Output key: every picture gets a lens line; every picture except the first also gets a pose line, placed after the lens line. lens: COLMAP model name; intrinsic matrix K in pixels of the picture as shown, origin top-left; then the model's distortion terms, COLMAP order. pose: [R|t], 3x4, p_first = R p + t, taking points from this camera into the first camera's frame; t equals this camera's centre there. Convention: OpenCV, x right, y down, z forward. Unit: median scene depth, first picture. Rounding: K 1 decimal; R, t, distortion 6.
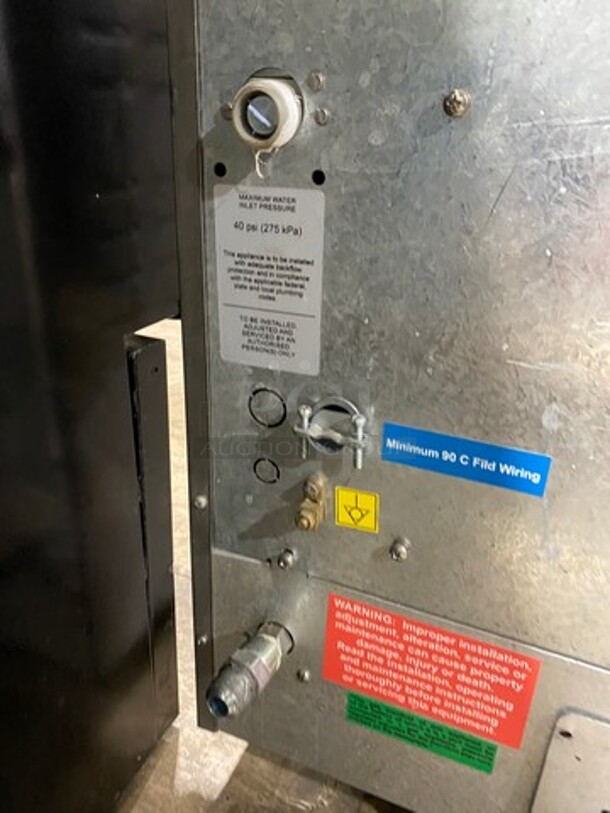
lens RADIAL K [[626.5, 0, 308.0], [0, 626.5, 407.5], [0, 0, 1]] dist [0.011748, -0.008619]
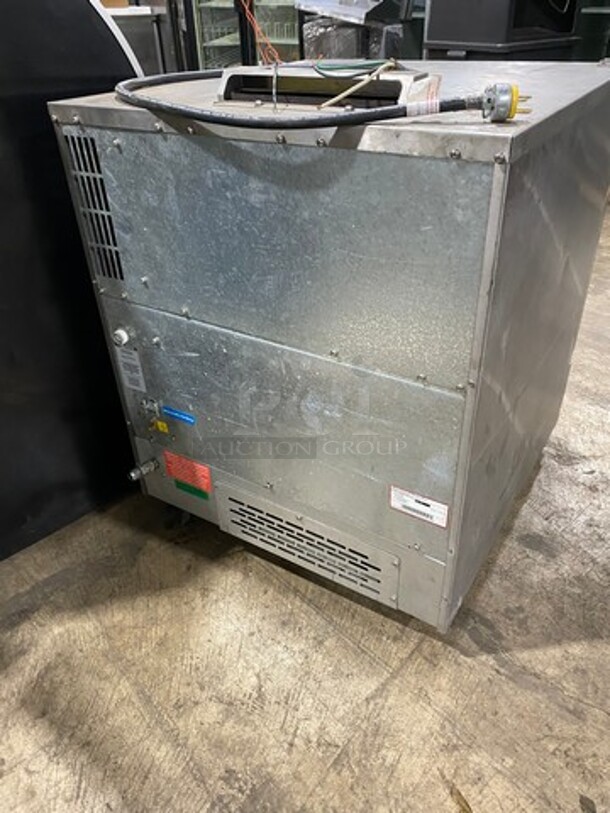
lens RADIAL K [[626.5, 0, 308.0], [0, 626.5, 407.5], [0, 0, 1]] dist [0.011748, -0.008619]
pose [[0.984752, 0.029447, -0.171456, 1.715866], [0.000974, 0.984621, 0.174699, -0.654938], [0.173964, -0.172202, 0.969579, -2.657610]]
